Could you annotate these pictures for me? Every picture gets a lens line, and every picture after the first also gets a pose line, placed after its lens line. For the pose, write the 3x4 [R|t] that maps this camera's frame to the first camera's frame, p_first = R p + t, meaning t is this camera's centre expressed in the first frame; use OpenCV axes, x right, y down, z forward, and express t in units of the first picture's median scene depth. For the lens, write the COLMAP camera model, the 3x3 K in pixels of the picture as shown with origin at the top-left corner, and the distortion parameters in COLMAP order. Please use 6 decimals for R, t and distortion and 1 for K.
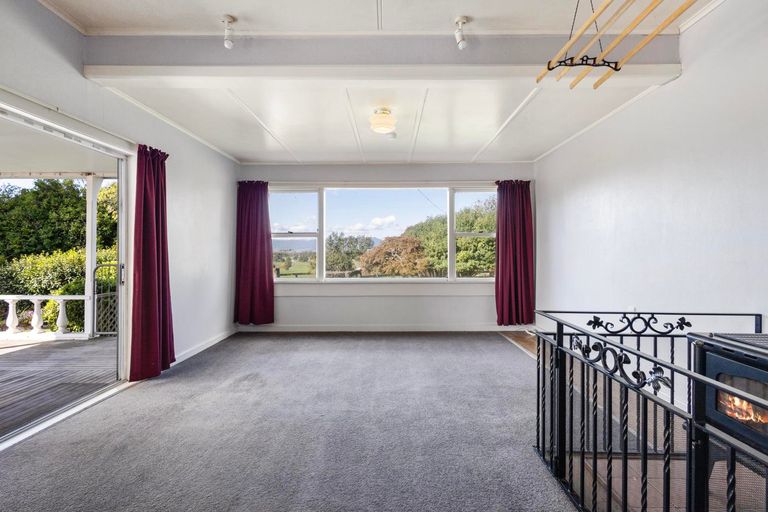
lens RADIAL K [[353.5, 0, 384.0], [0, 353.5, 256.0], [0, 0, 1]] dist [0.001560, 0.000272]
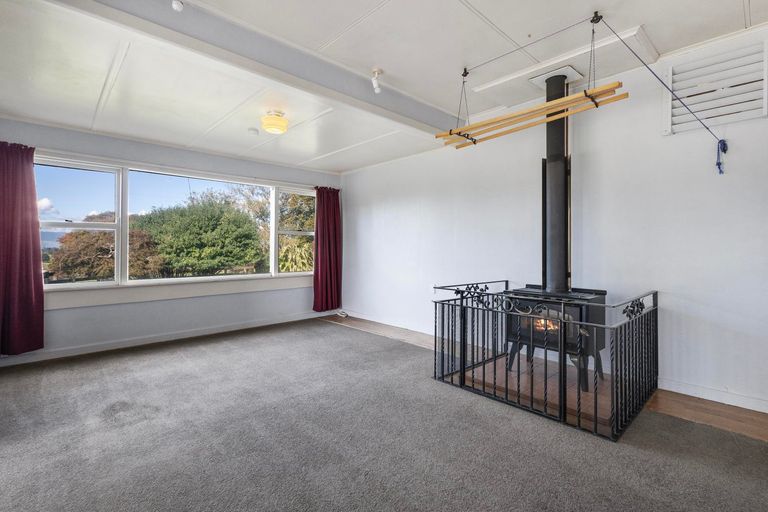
lens RADIAL K [[354.0, 0, 383.9], [0, 354.0, 252.0], [0, 0, 1]] dist [0.000876, 0.000246]
pose [[0.727524, -0.005154, 0.686063, -0.307183], [0.005805, 0.999982, 0.001357, -0.000291], [-0.686058, 0.002996, 0.727541, 0.014827]]
